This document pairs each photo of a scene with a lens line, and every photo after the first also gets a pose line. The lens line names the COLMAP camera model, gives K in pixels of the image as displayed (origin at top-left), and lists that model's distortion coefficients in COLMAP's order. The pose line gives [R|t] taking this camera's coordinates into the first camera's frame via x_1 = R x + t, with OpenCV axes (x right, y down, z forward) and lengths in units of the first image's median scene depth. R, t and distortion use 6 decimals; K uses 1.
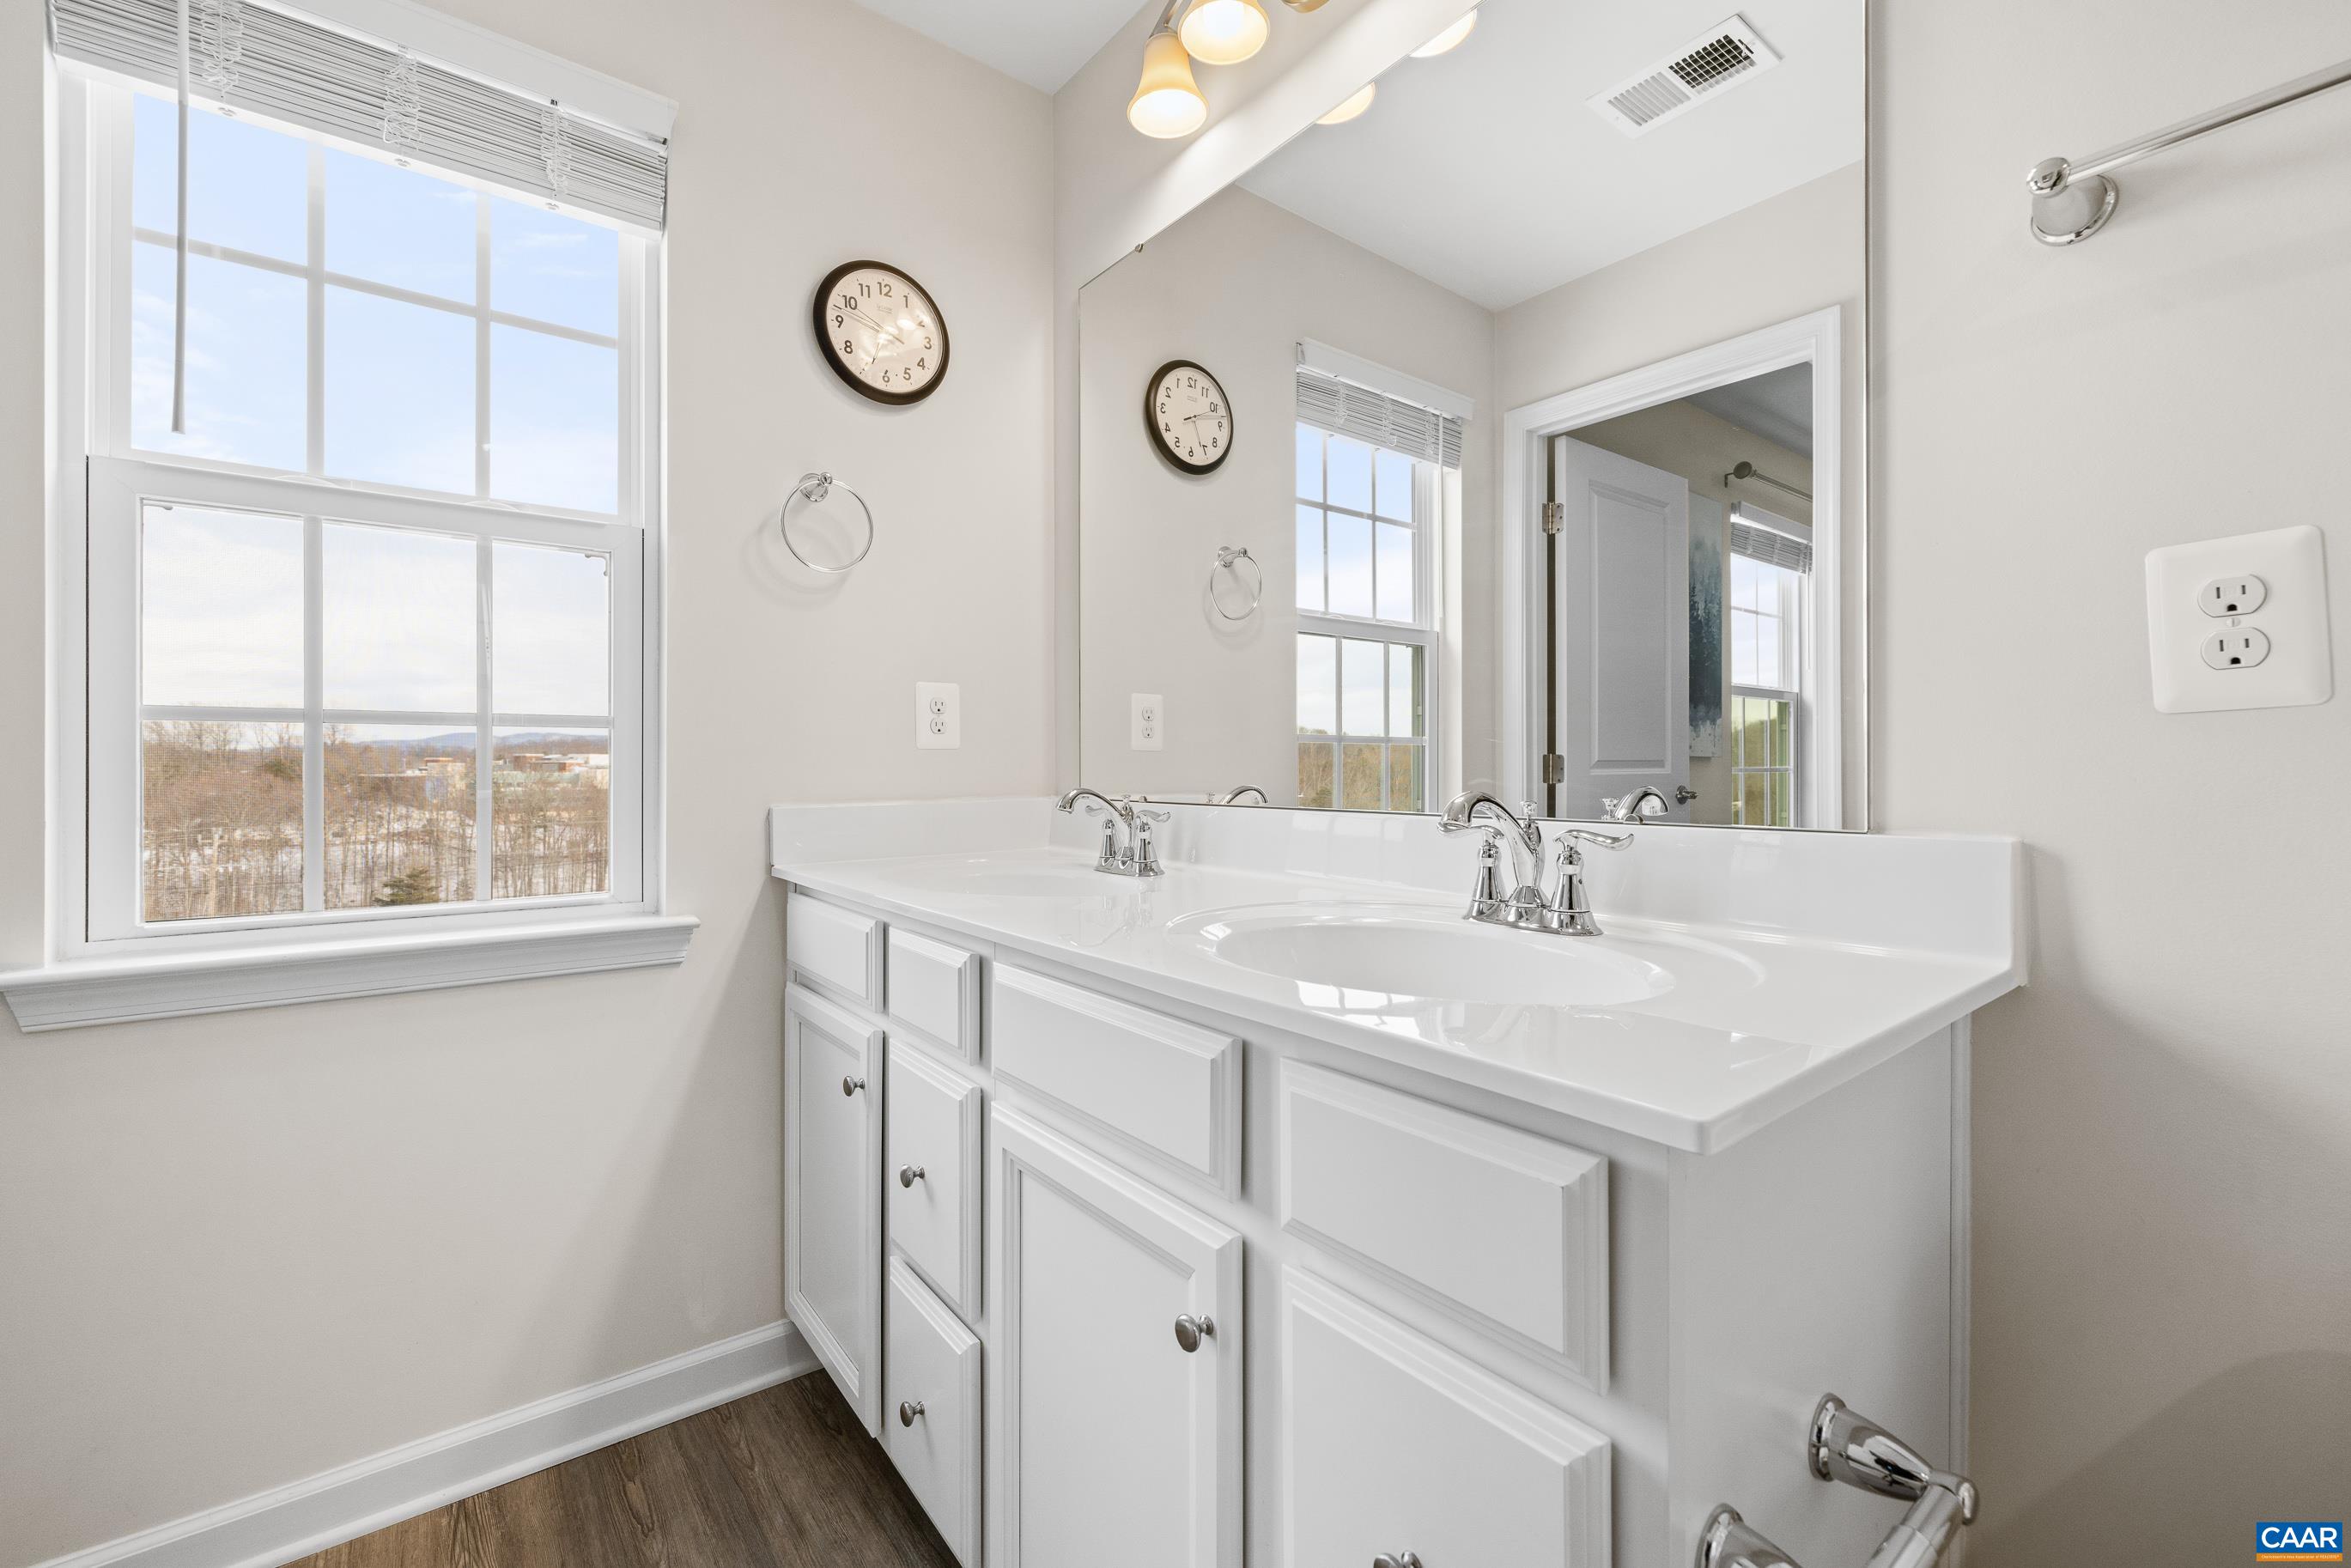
lens RADIAL K [[992.1, 0, 1171.6], [0, 992.1, 772.1], [0, 0, 1]] dist [0.000157, -0.000109]
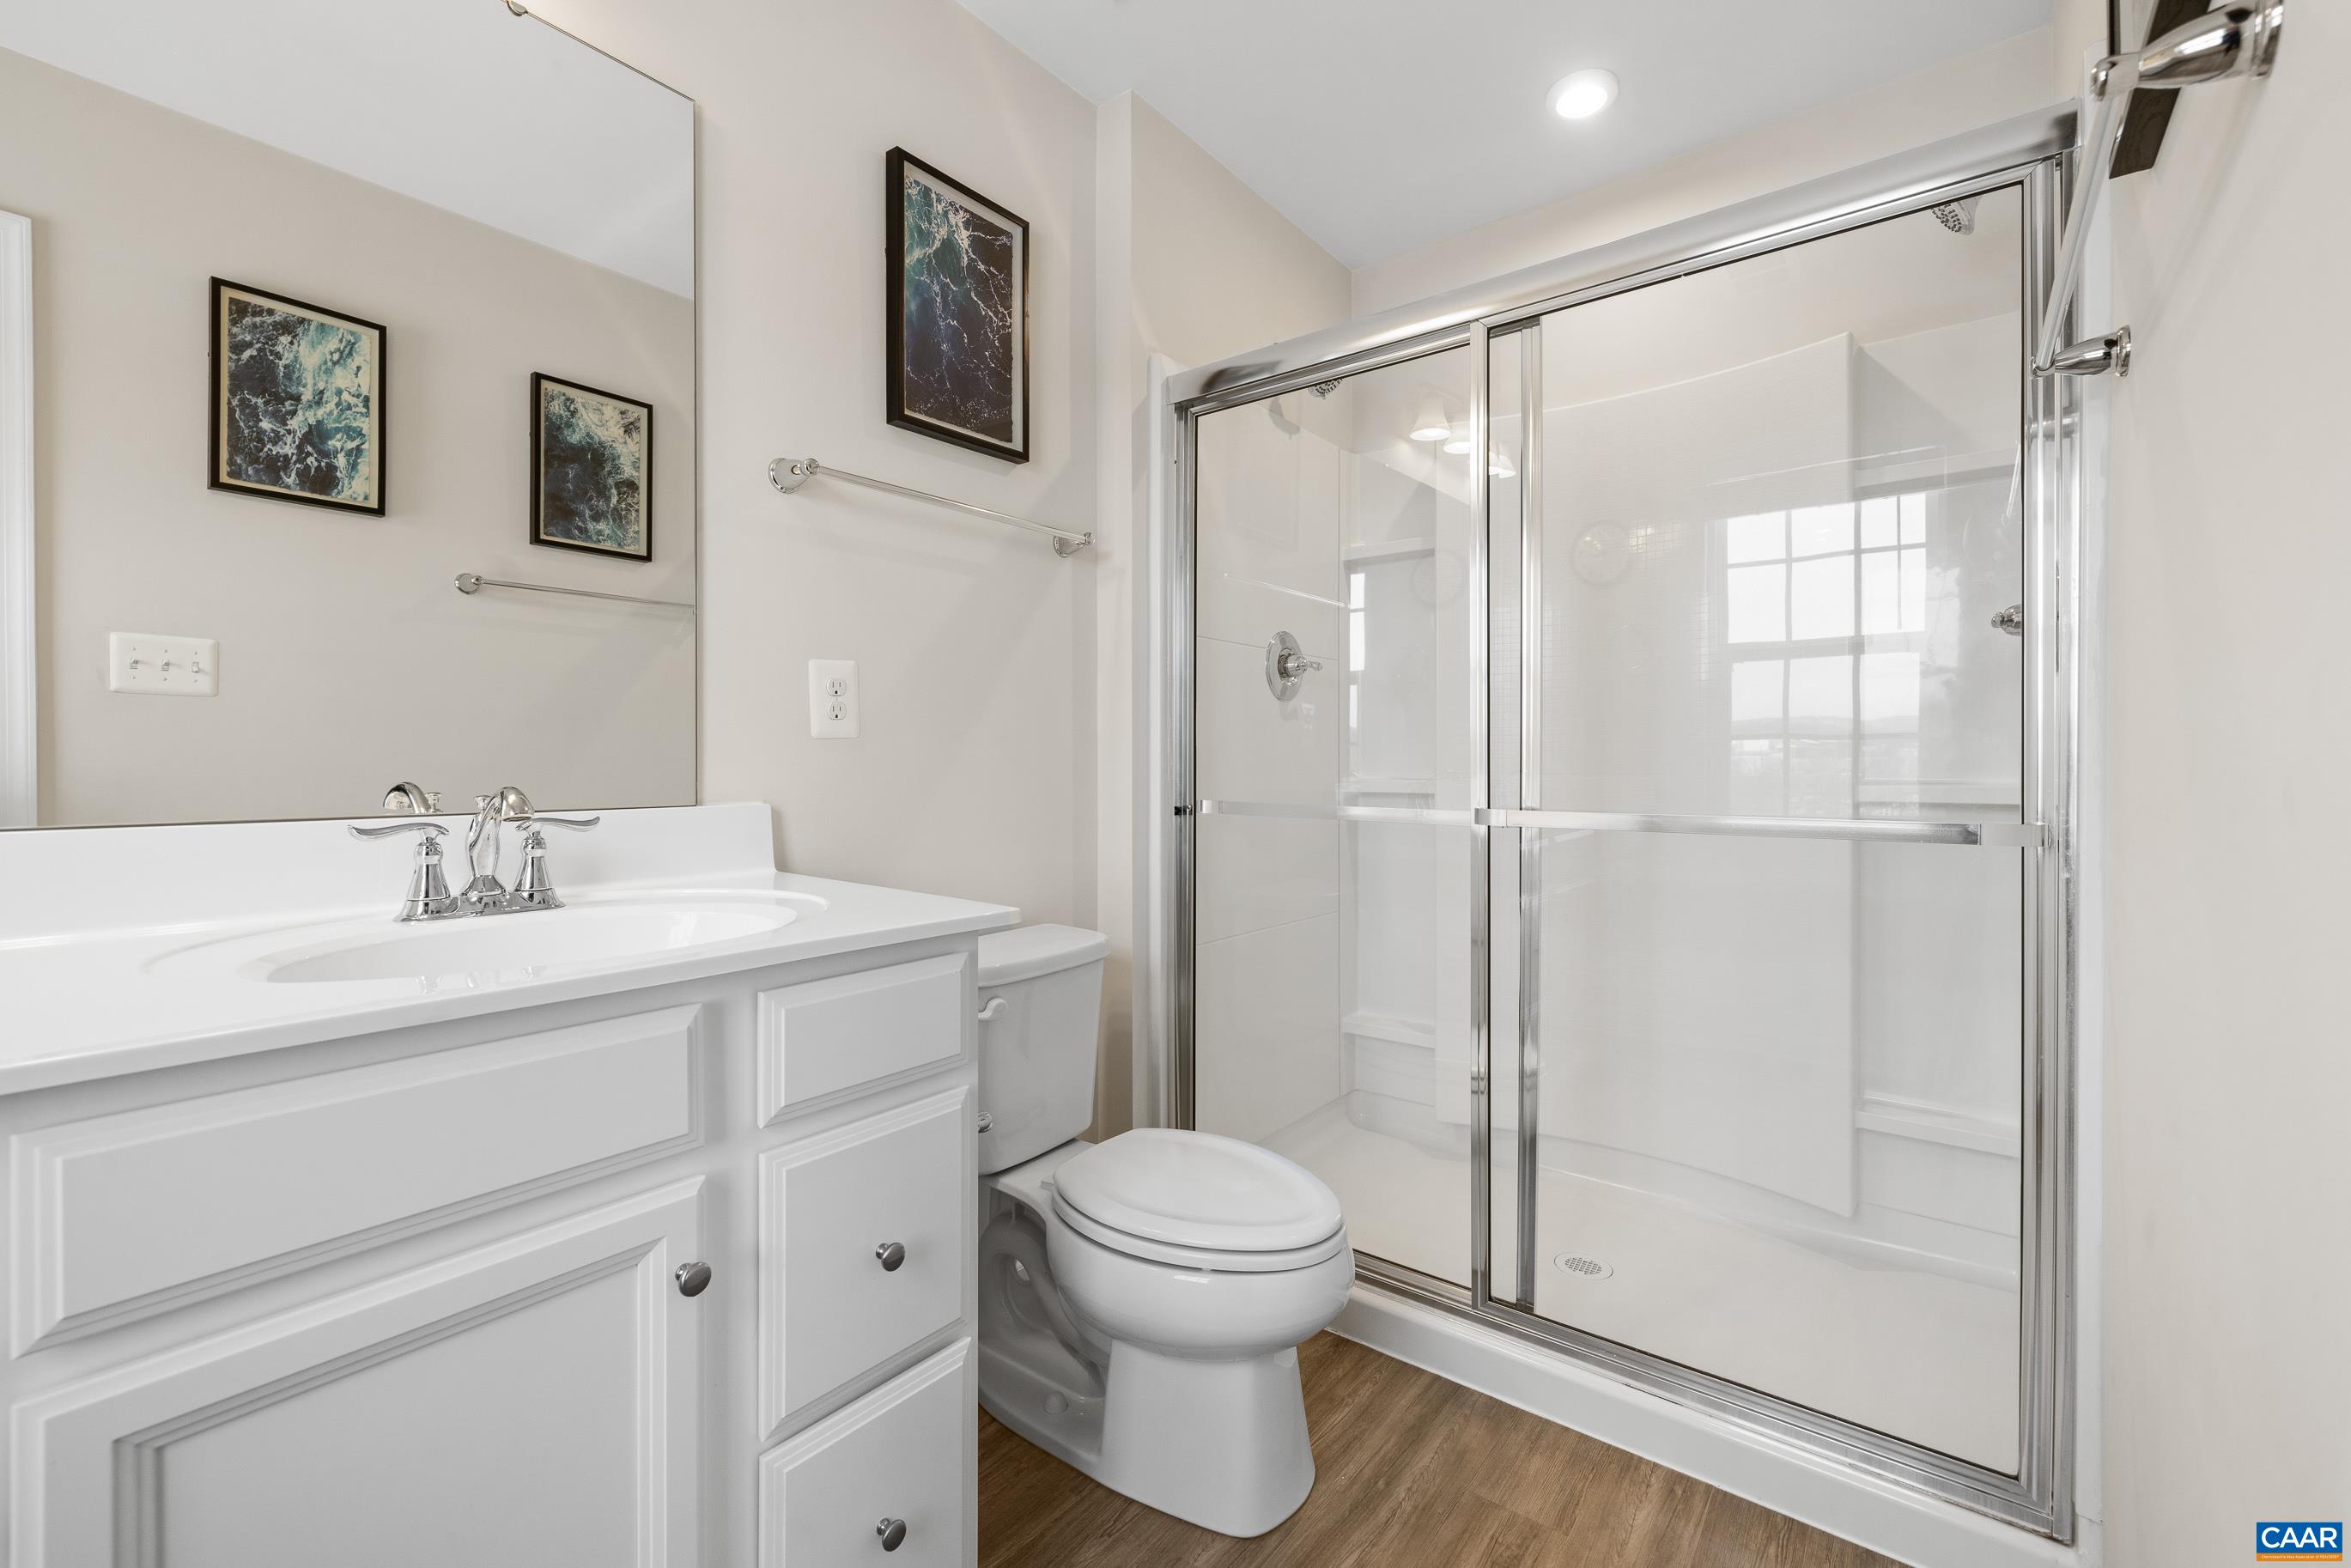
lens RADIAL K [[992.1, 0, 1171.6], [0, 992.1, 772.1], [0, 0, 1]] dist [0.000157, -0.000109]
pose [[-0.251937, -0.003142, 0.967739, -0.946218], [0.004556, 0.999980, 0.004432, 0.004191], [-0.967733, 0.005525, -0.251918, 0.625245]]
